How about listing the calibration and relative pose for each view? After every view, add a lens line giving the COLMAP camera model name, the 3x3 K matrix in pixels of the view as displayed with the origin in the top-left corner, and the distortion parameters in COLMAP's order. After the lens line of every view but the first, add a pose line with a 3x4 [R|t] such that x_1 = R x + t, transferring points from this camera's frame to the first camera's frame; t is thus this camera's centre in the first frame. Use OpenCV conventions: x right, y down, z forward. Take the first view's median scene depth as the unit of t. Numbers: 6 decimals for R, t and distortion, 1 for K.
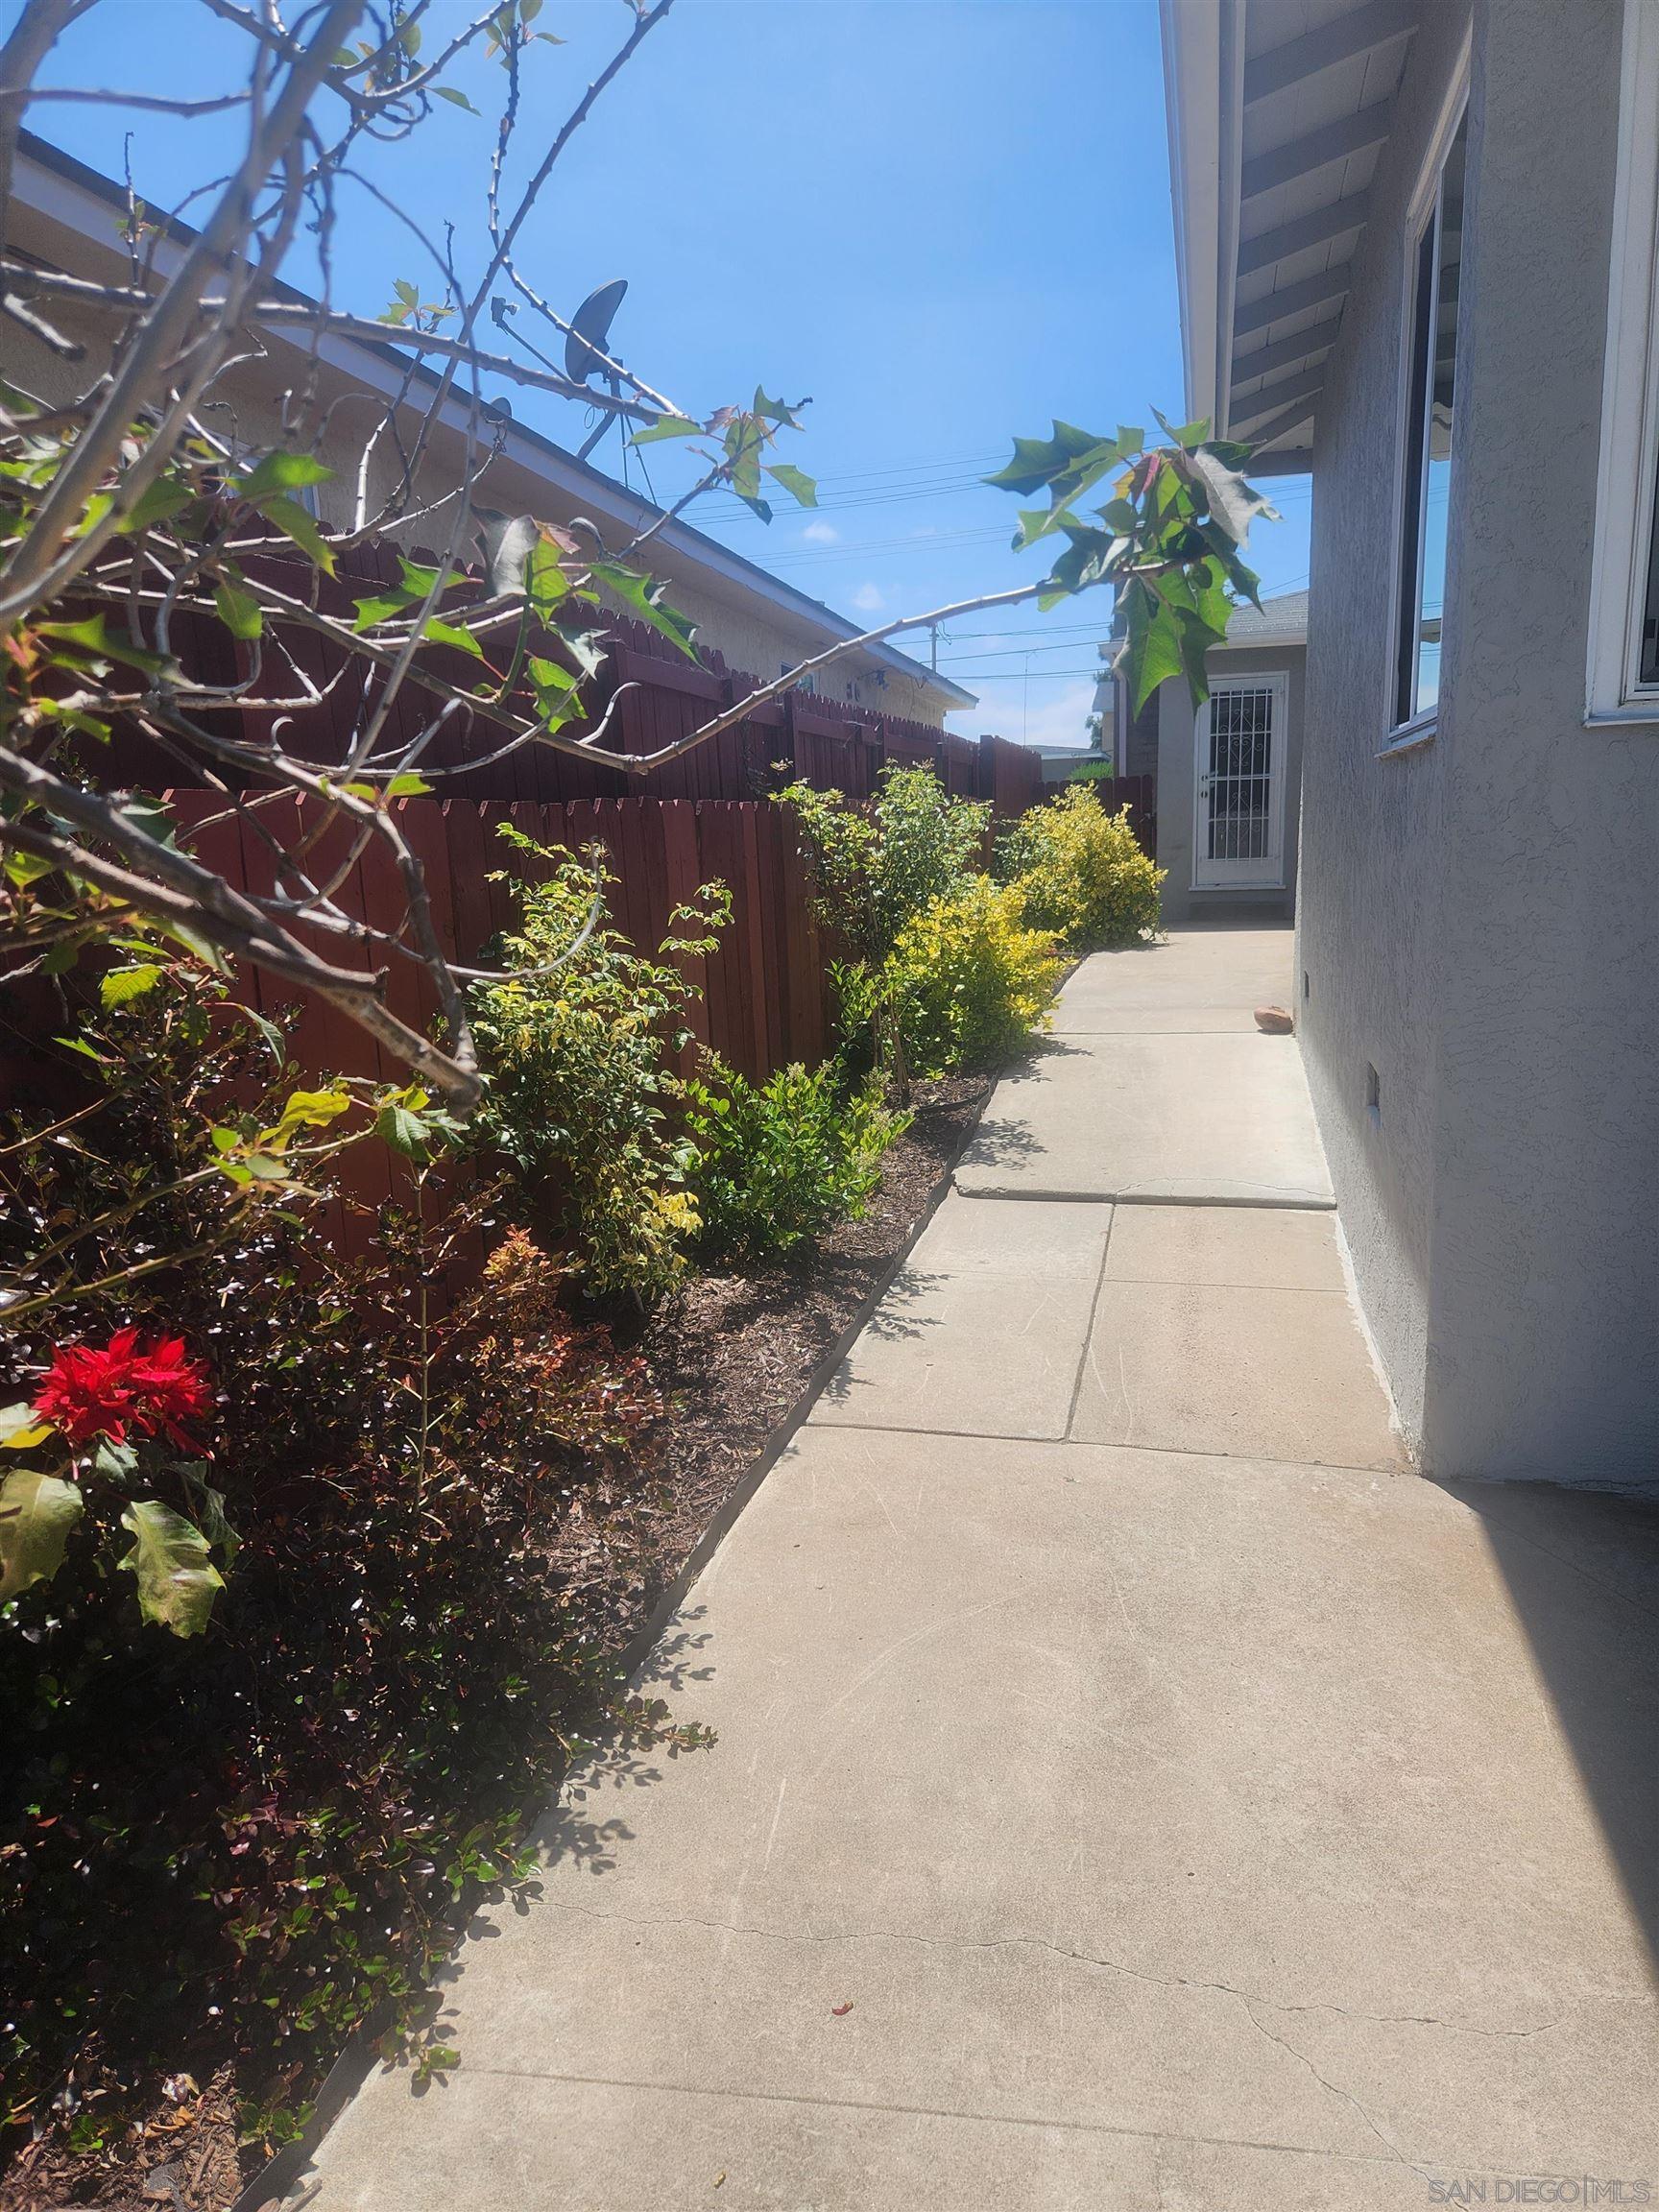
lens RADIAL K [[1472.8, 0, 829.5], [0, 1472.8, 1106.0], [0, 0, 1]] dist [0.000871, 0.000400]
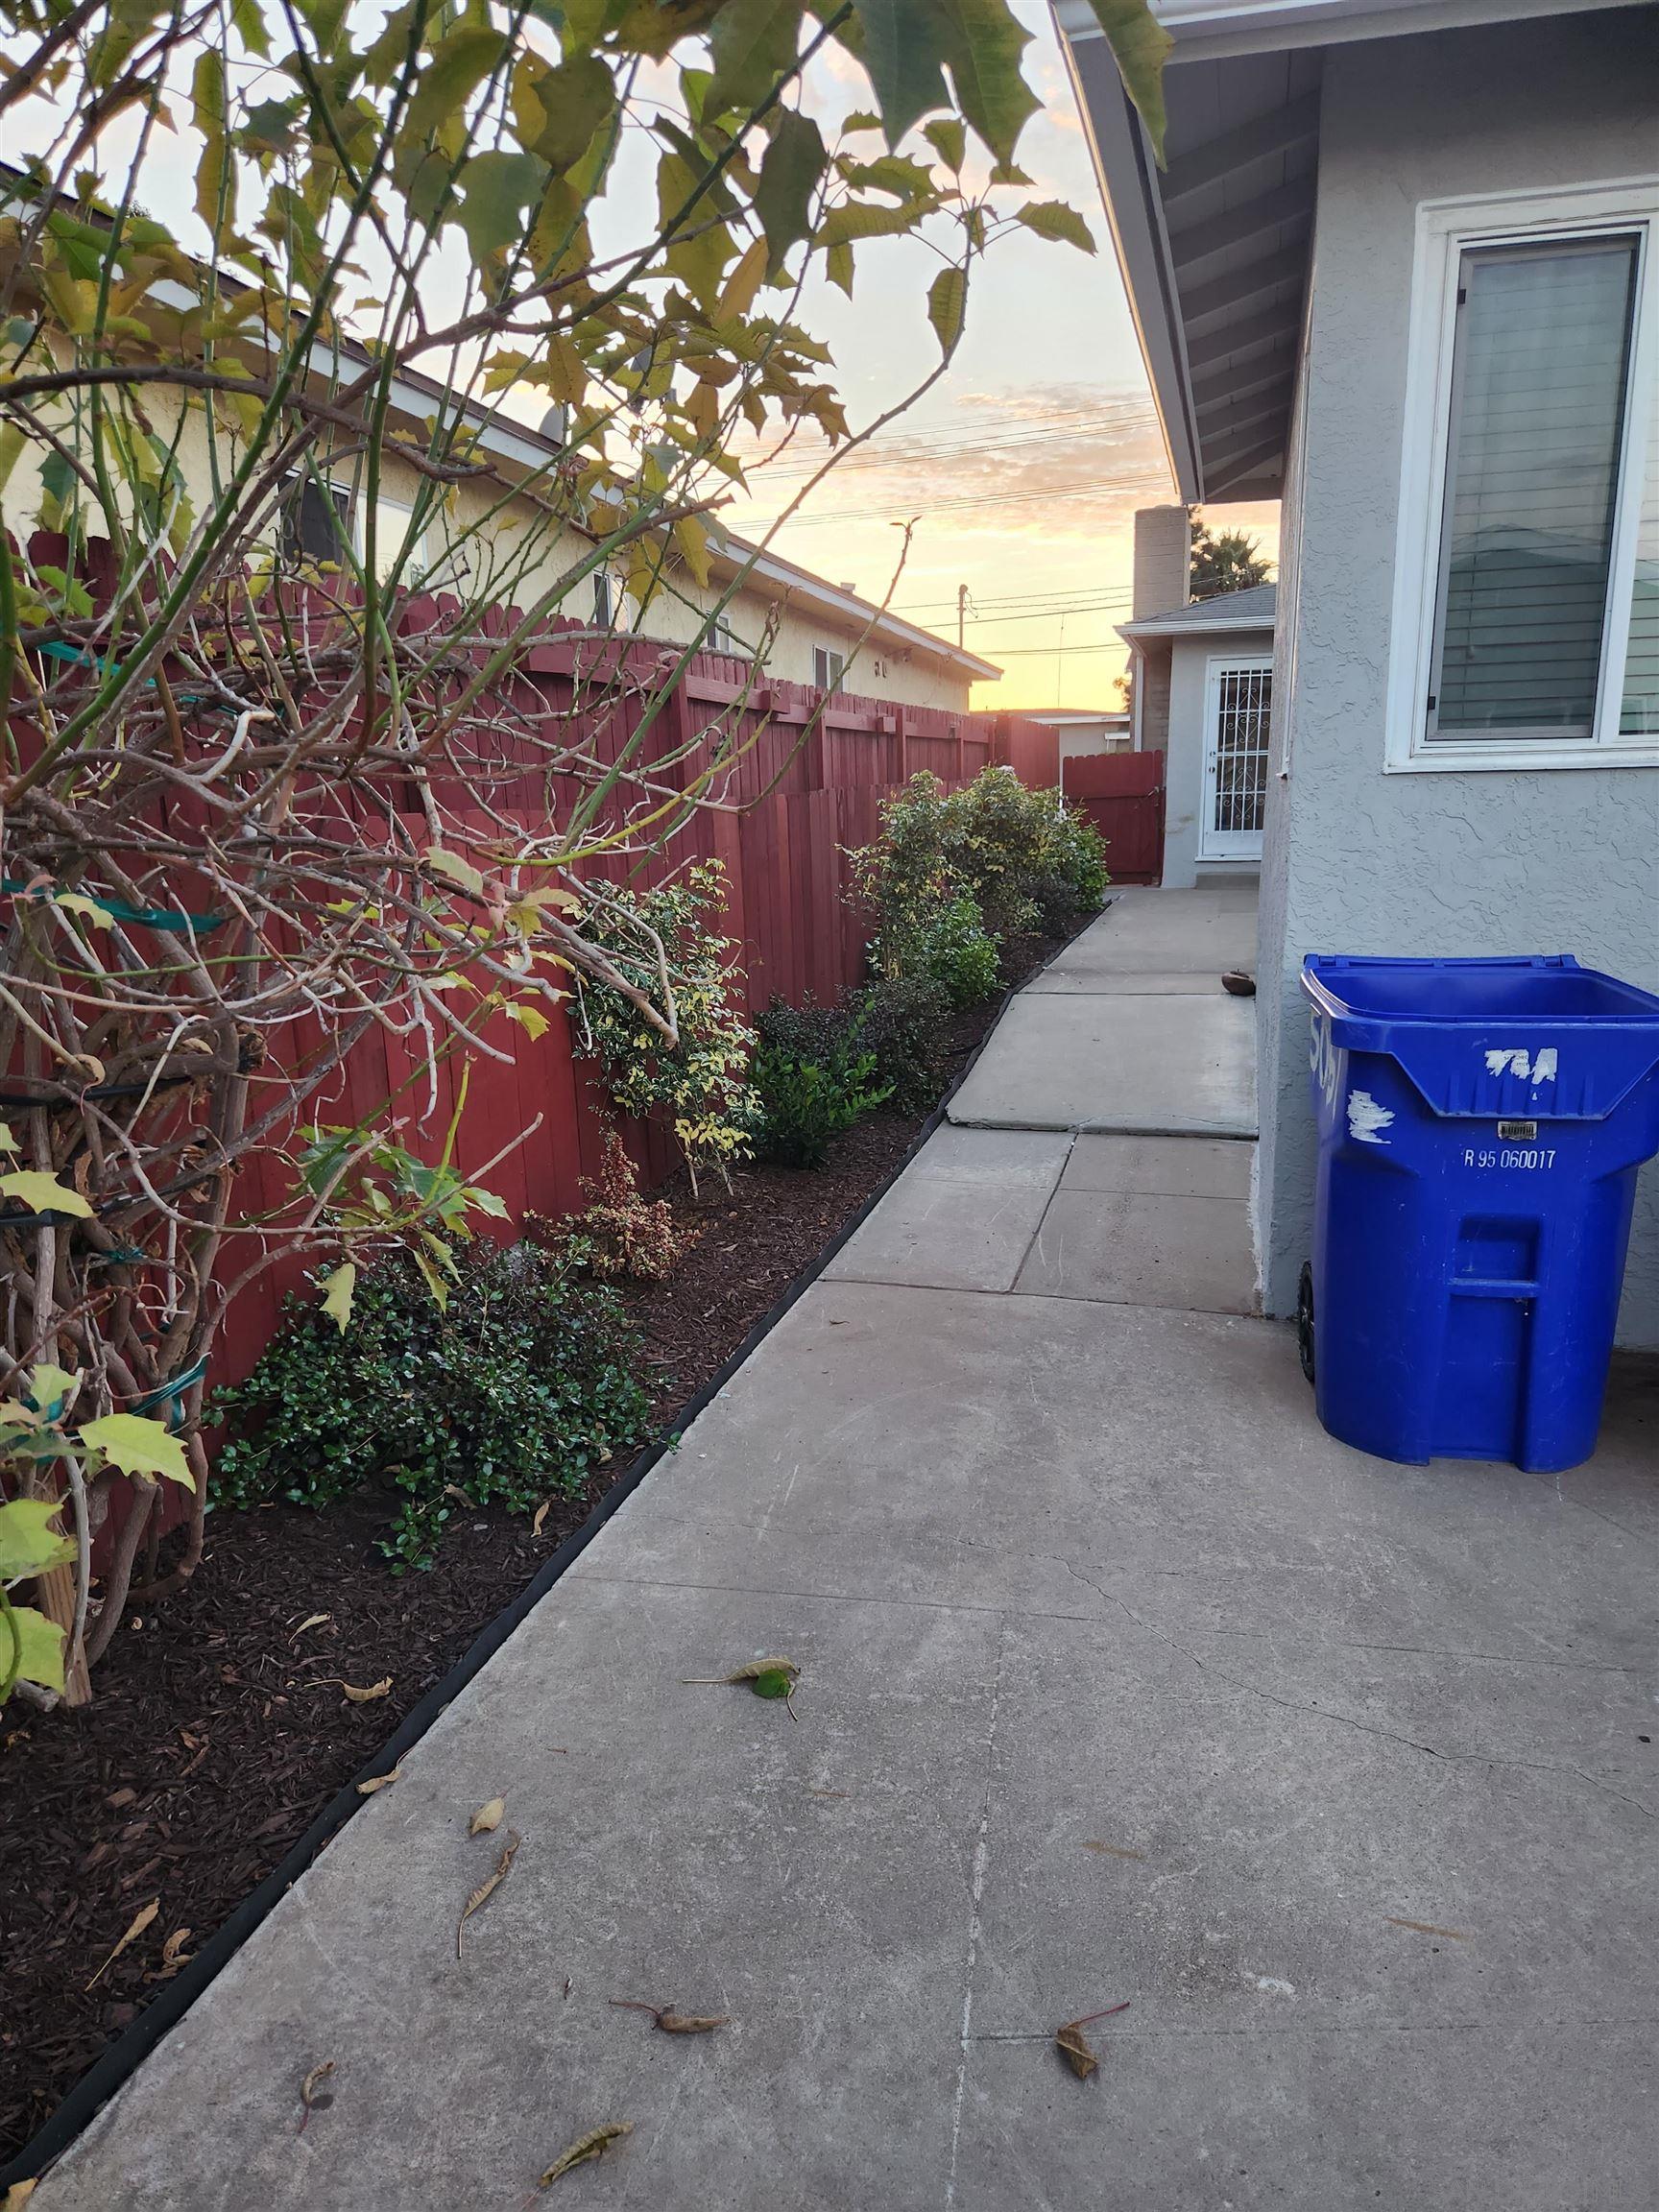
lens RADIAL K [[1472.8, 0, 829.5], [0, 1472.8, 1106.0], [0, 0, 1]] dist [0.000871, 0.000400]
pose [[0.999763, 0.011067, -0.018740, 0.021071], [-0.010556, 0.999576, 0.027133, 0.023588], [0.019032, -0.026929, 0.999456, -0.414508]]
